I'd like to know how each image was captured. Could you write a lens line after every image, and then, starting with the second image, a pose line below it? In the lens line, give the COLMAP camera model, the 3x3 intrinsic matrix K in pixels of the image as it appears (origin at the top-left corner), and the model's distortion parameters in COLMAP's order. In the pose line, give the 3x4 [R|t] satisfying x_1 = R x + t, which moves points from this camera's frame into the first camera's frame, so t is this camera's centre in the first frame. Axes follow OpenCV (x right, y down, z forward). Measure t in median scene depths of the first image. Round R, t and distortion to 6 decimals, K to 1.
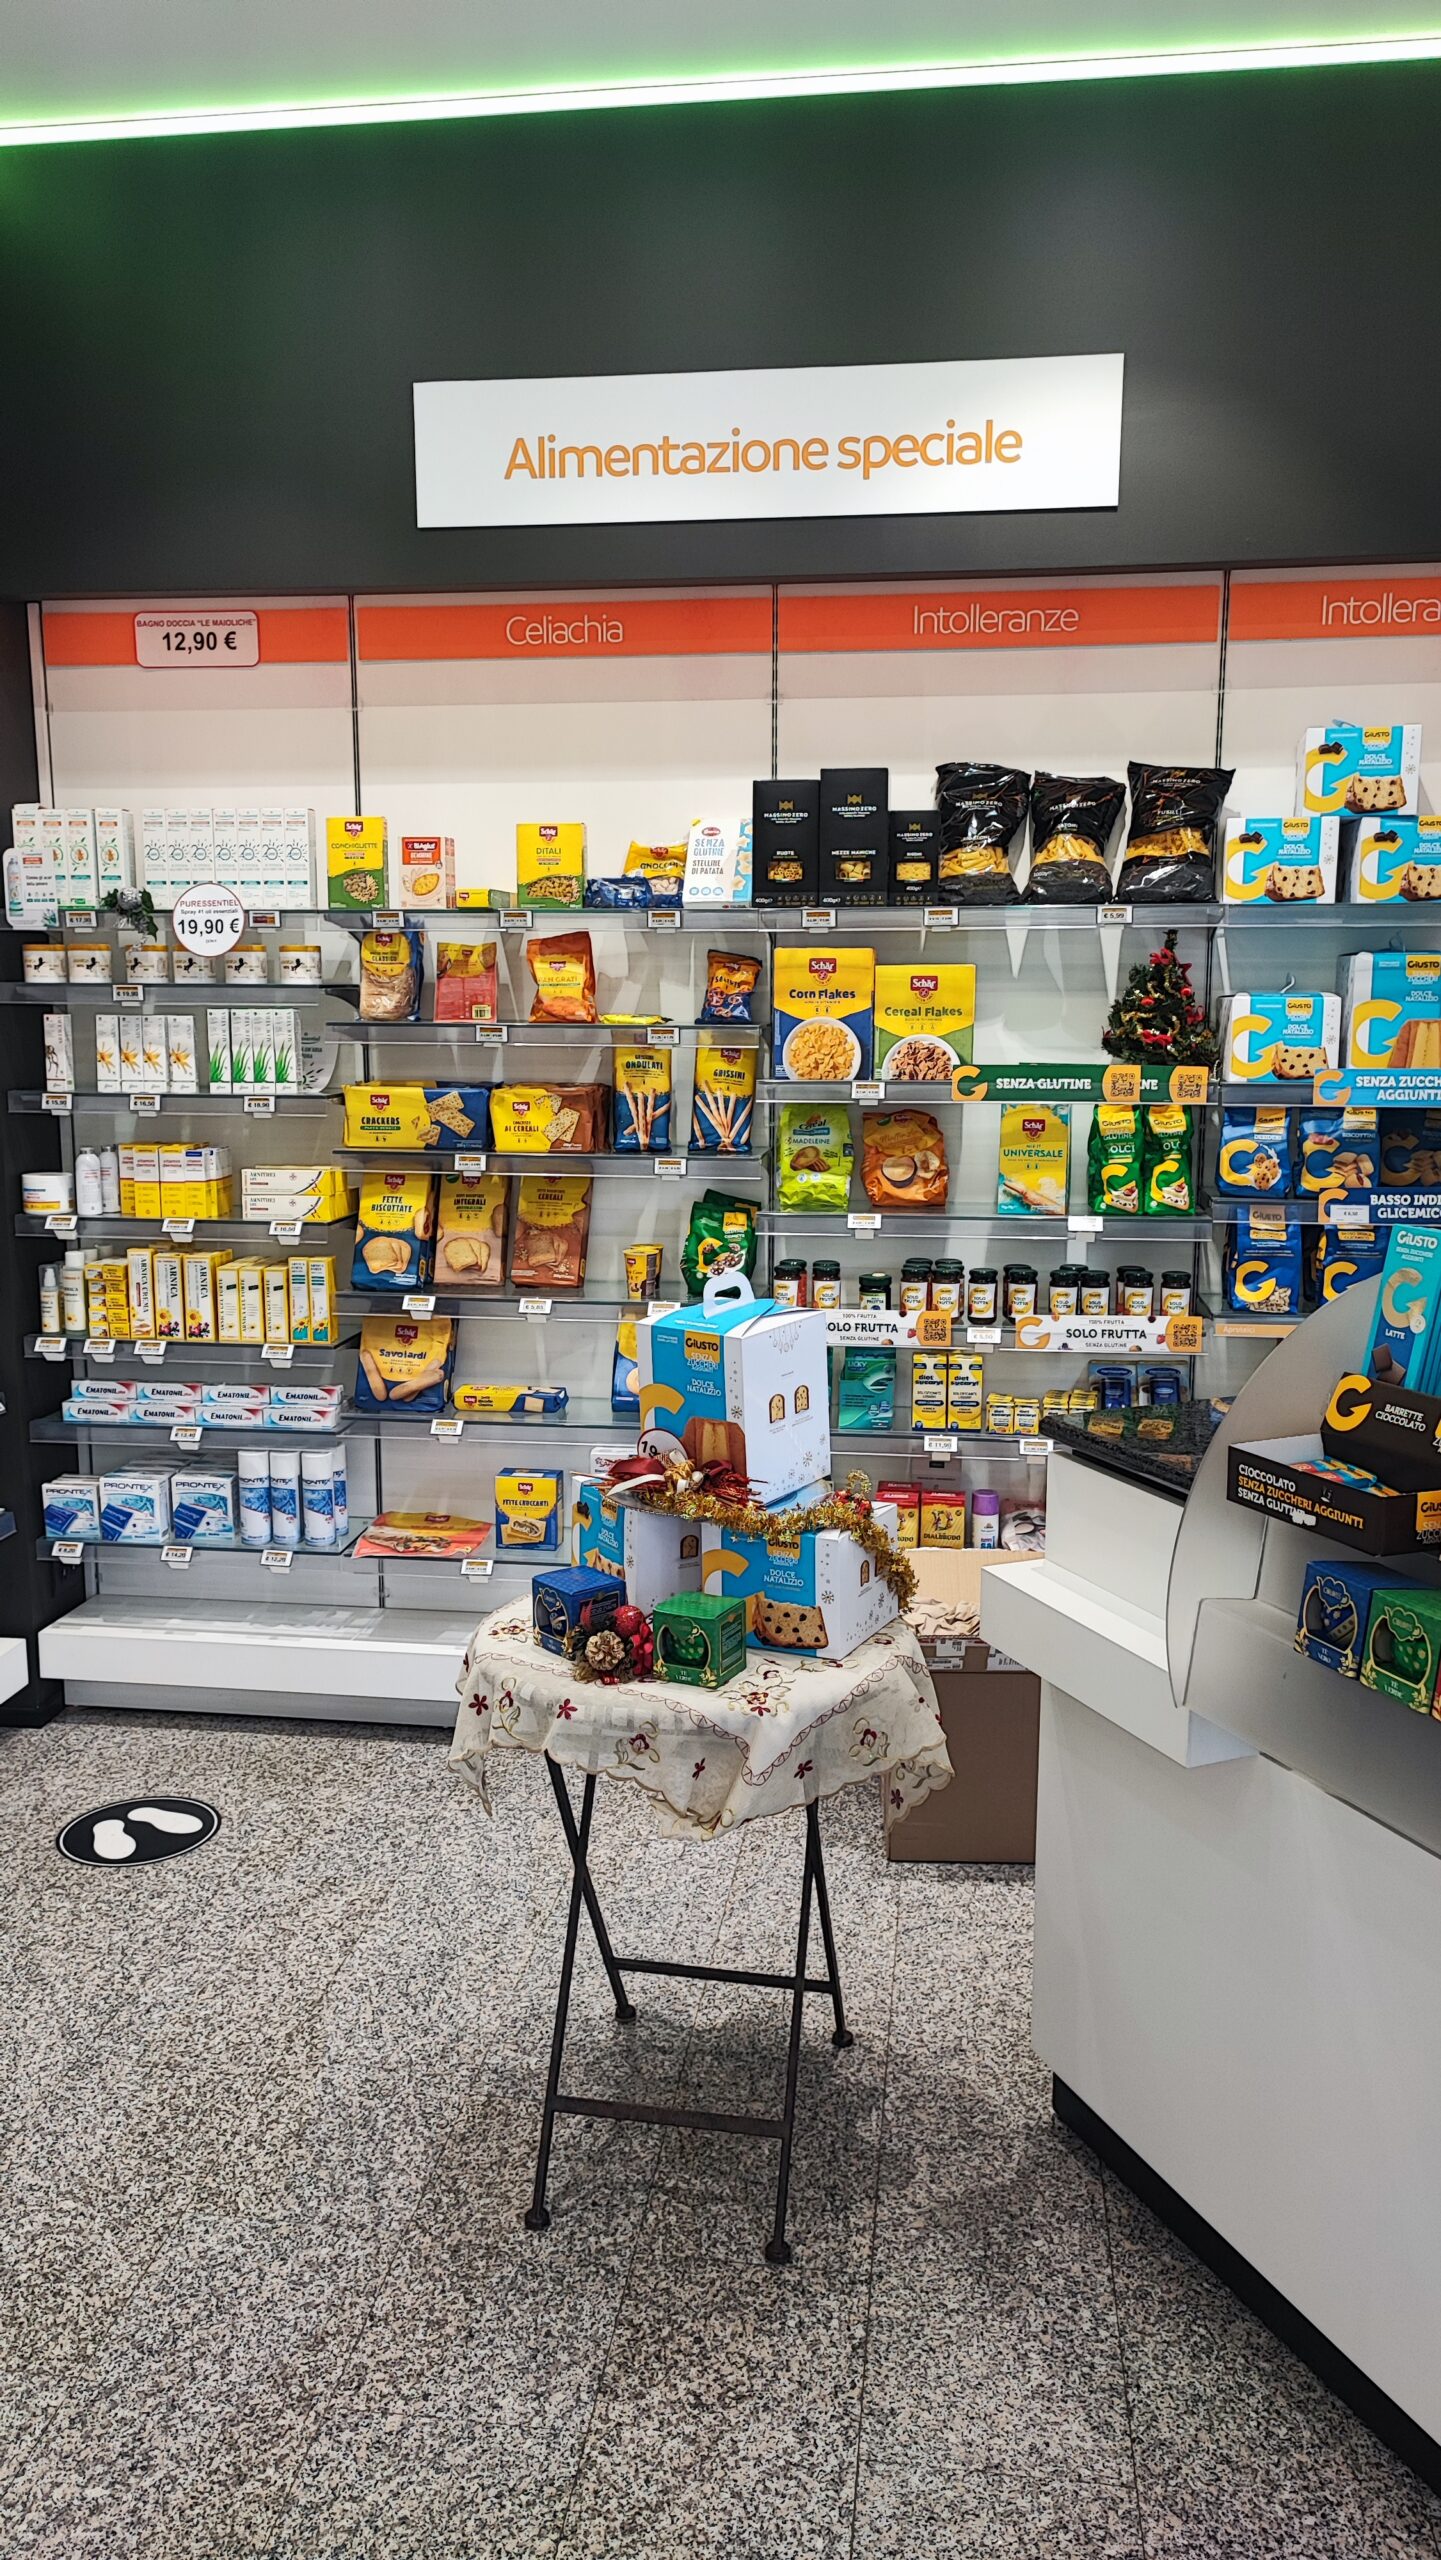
lens RADIAL K [[1844.3, 0, 720.5], [0, 1844.3, 1280.0], [0, 0, 1]] dist [0.034258, -0.043465]
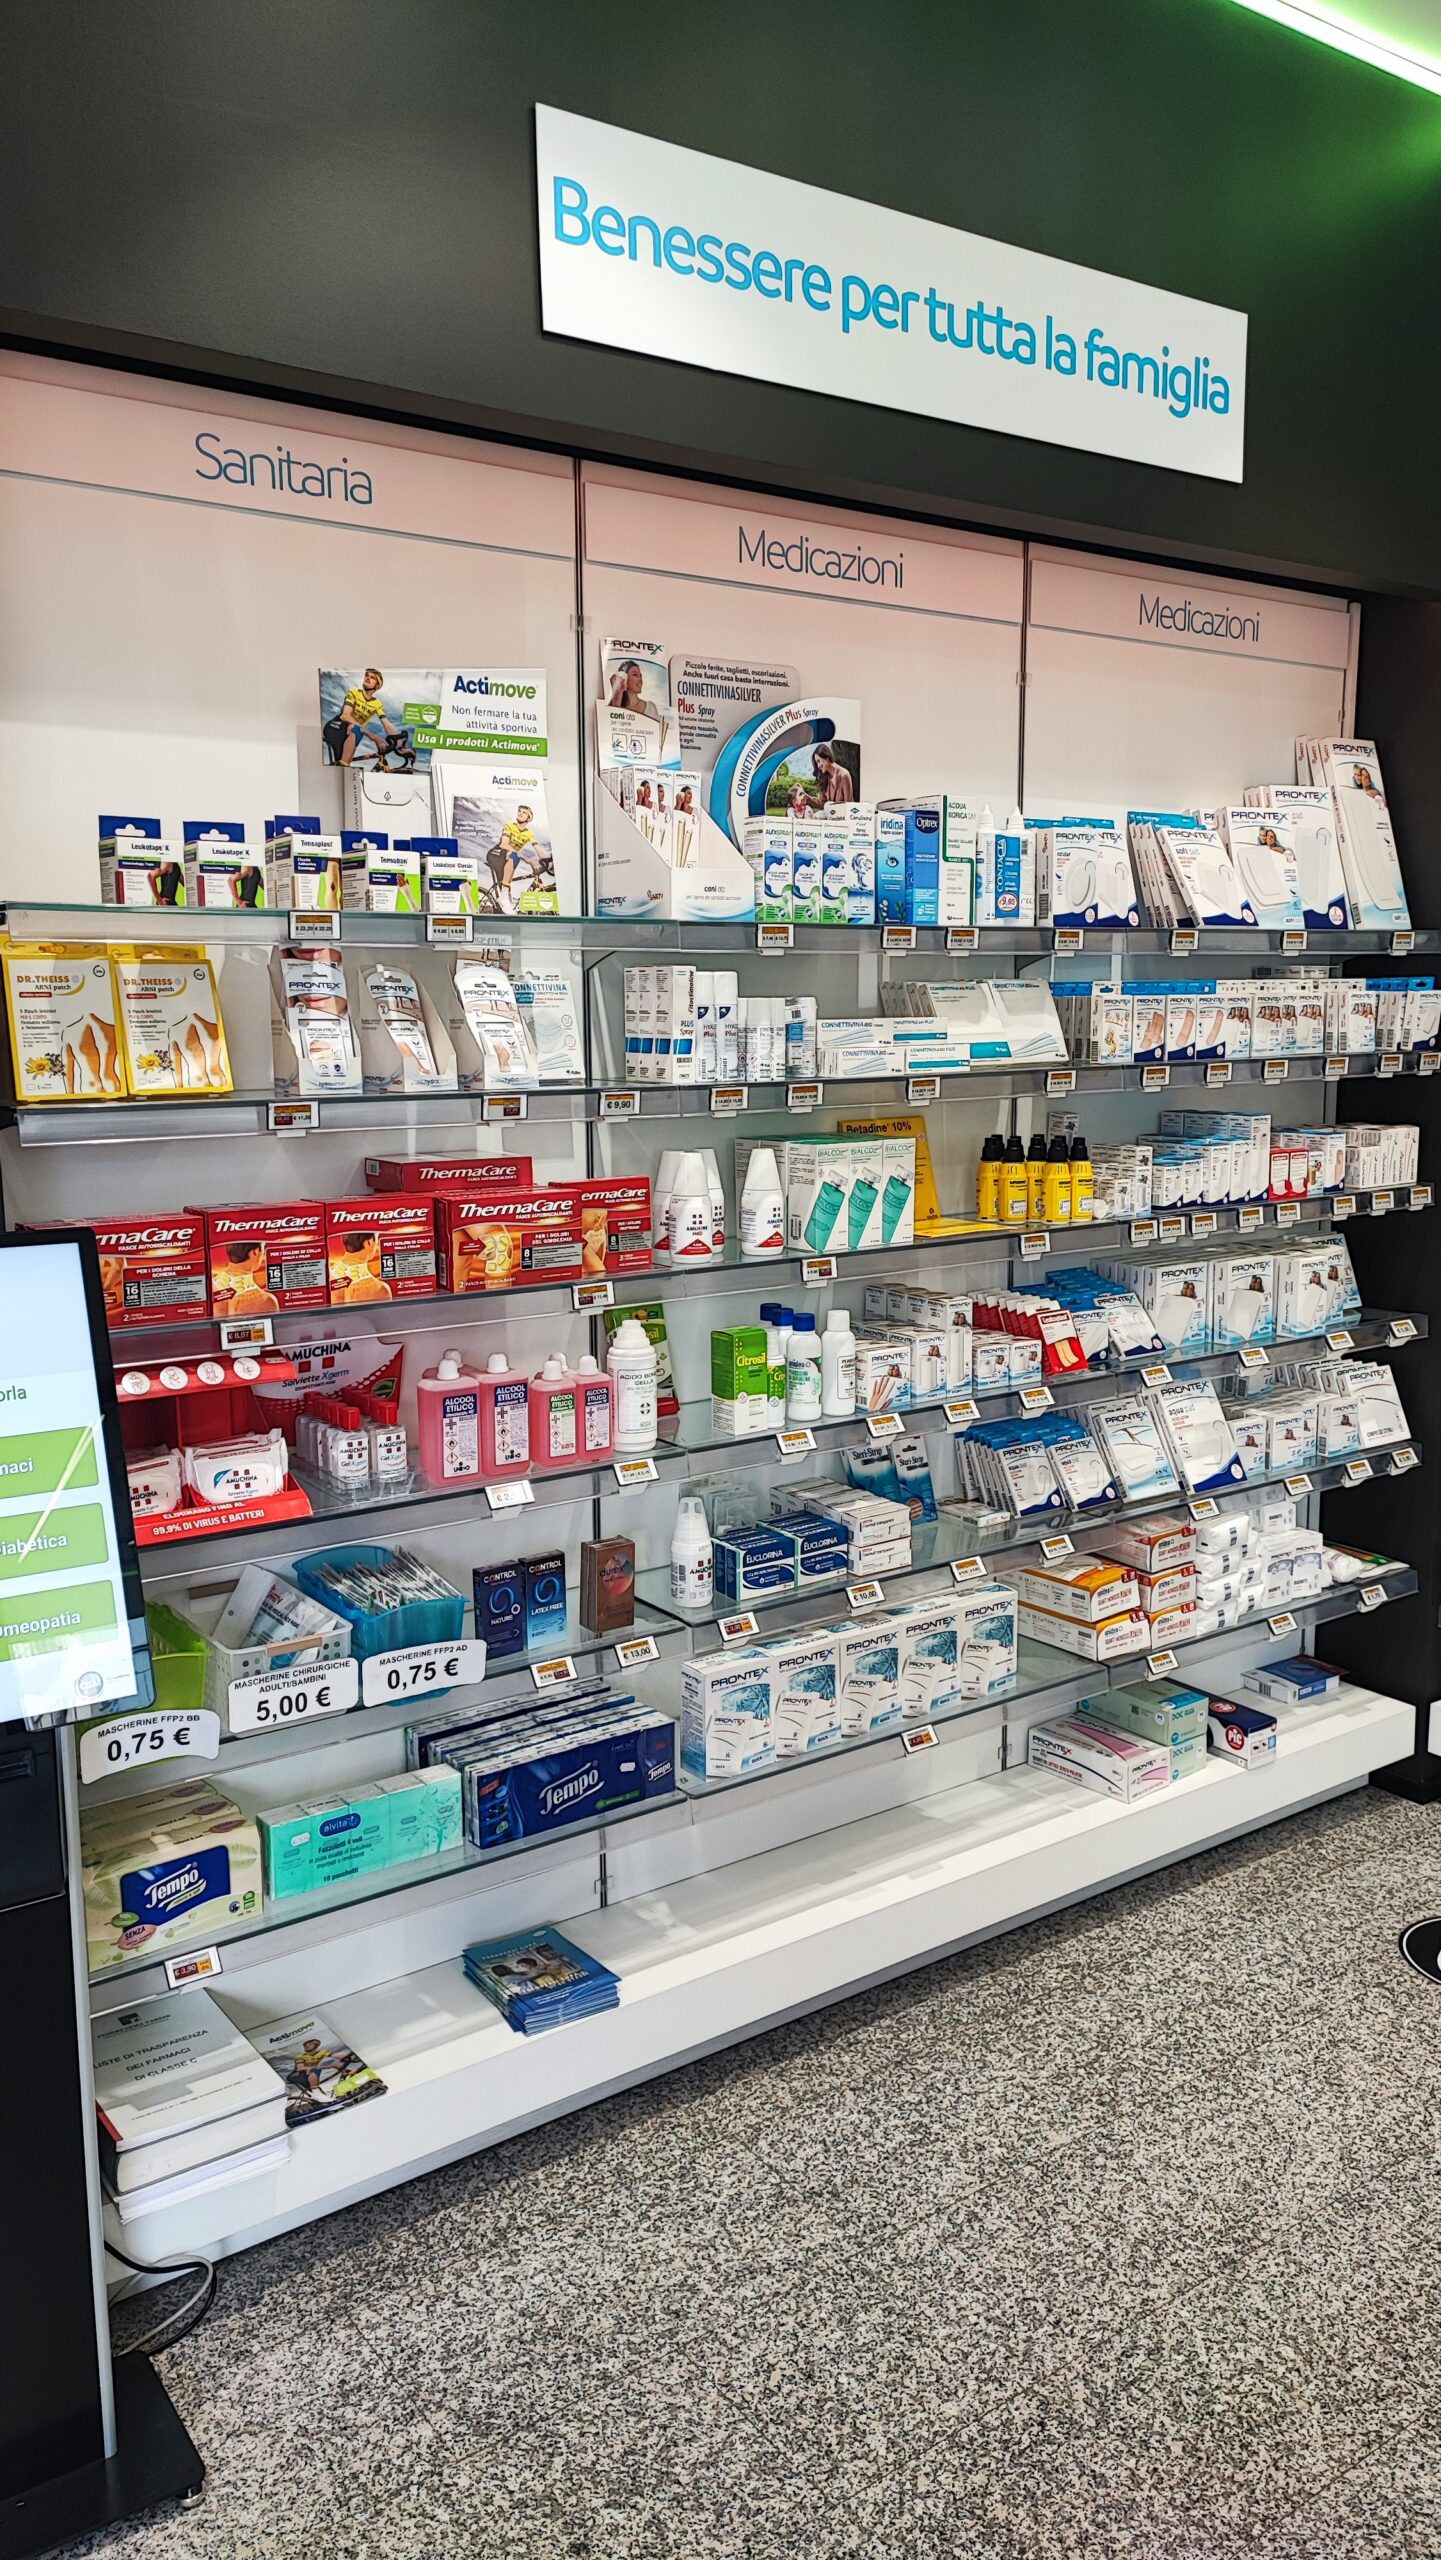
lens RADIAL K [[1848.1, 0, 720.5], [0, 1848.1, 1280.0], [0, 0, 1]] dist [0.040404, -0.048244]
pose [[0.683076, 0.106072, -0.722604, 0.043560], [-0.109110, 0.993115, 0.042640, -0.024403], [0.722151, 0.049717, 0.689946, 0.087283]]
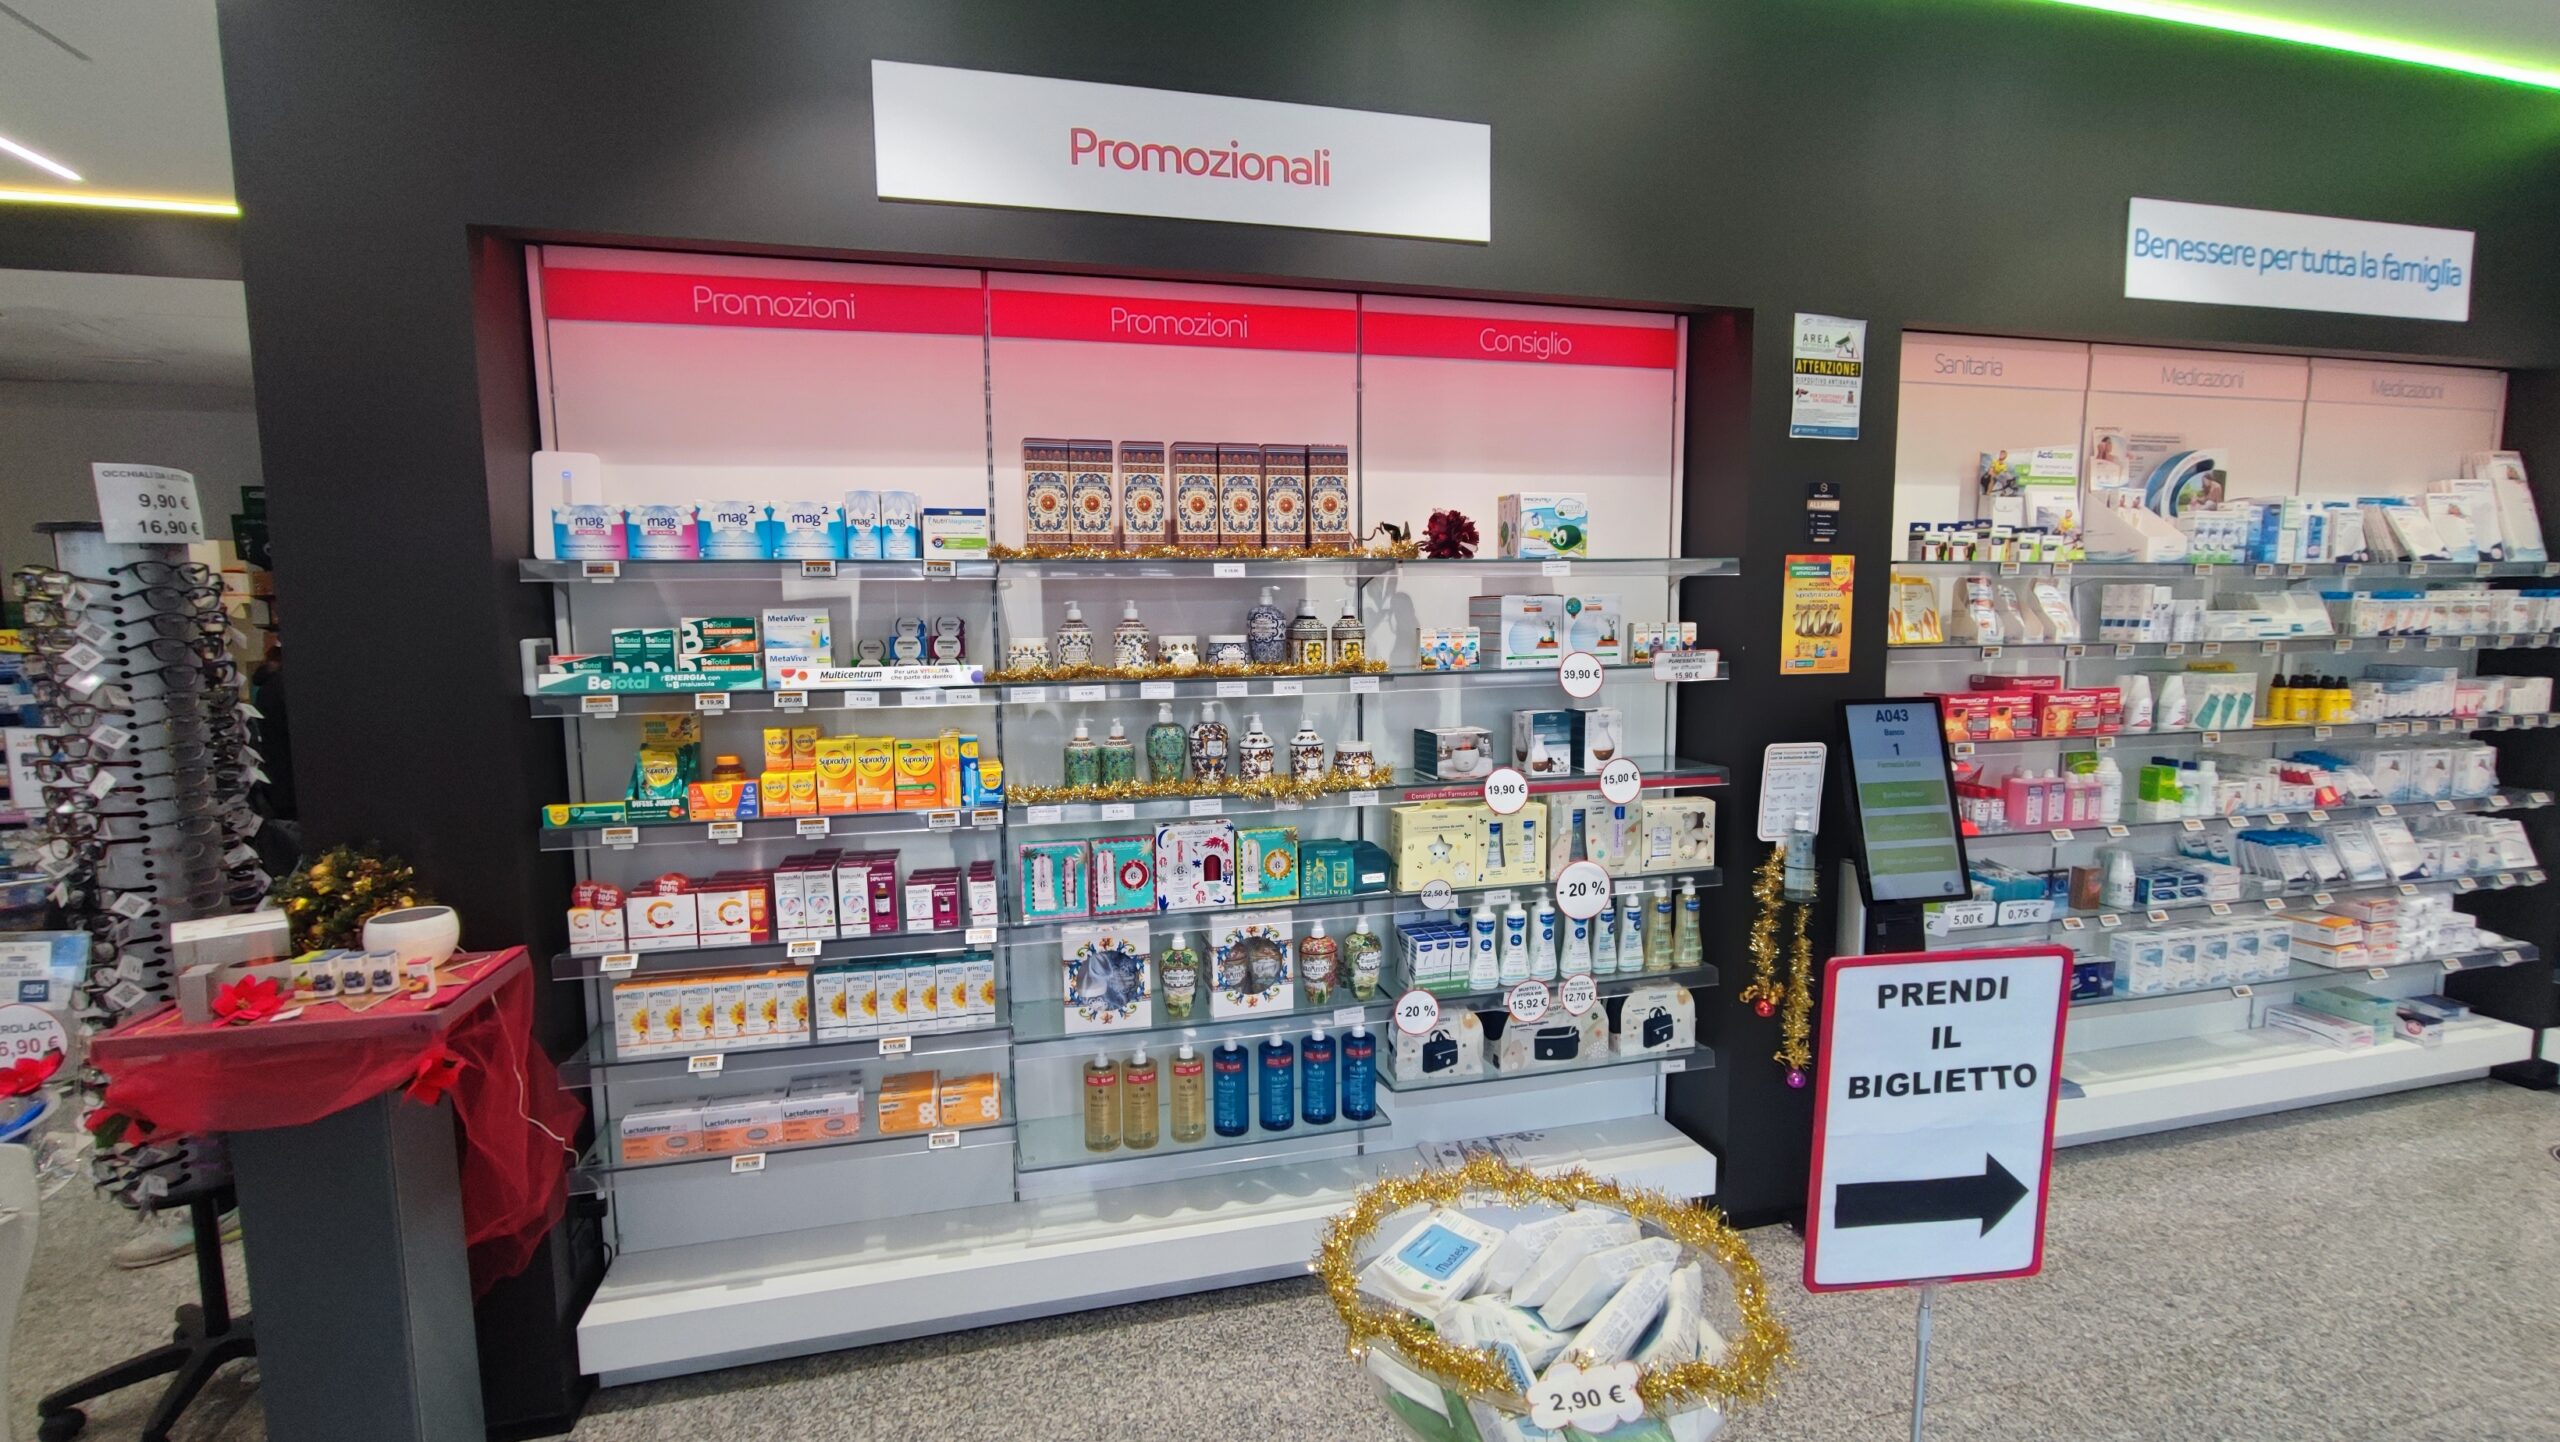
lens RADIAL K [[1146.6, 0, 1280.0], [0, 1146.6, 721.0], [0, 0, 1]] dist [-0.002952, -0.000754]
pose [[0.380065, 0.097053, -0.919854, 0.081216], [-0.141622, 0.988860, 0.045818, 0.045357], [0.914054, 0.112858, 0.389576, -0.376190]]
